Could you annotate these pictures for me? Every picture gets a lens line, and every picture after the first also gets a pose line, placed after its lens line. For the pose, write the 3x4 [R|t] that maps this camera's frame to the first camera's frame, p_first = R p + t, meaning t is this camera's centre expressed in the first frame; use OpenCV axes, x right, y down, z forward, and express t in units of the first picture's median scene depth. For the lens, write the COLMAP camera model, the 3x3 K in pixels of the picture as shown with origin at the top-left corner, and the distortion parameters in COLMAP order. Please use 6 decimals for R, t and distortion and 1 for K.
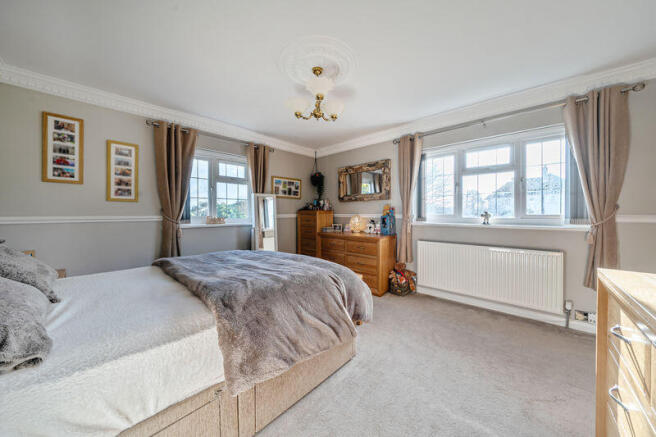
lens RADIAL K [[224.5, 0, 327.6], [0, 224.5, 214.4], [0, 0, 1]] dist [-0.001191, -0.000137]
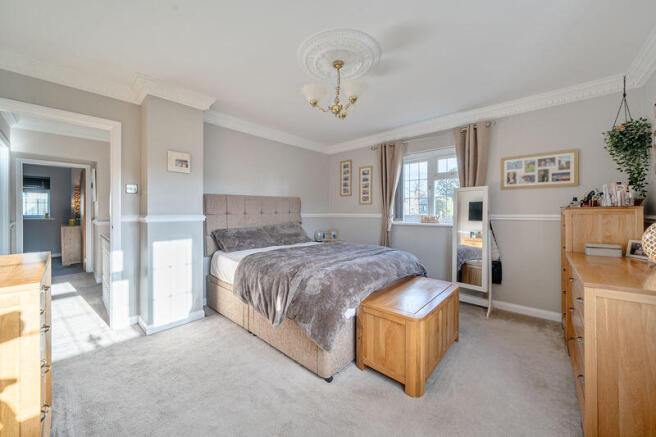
lens RADIAL K [[243.5, 0, 327.5], [0, 243.5, 214.7], [0, 0, 1]] dist [-0.000691, -0.000004]
pose [[0.021205, 0.004312, -0.999766, 0.589289], [-0.013724, 0.999898, 0.004021, 0.007773], [0.999681, 0.013635, 0.021262, 0.537283]]
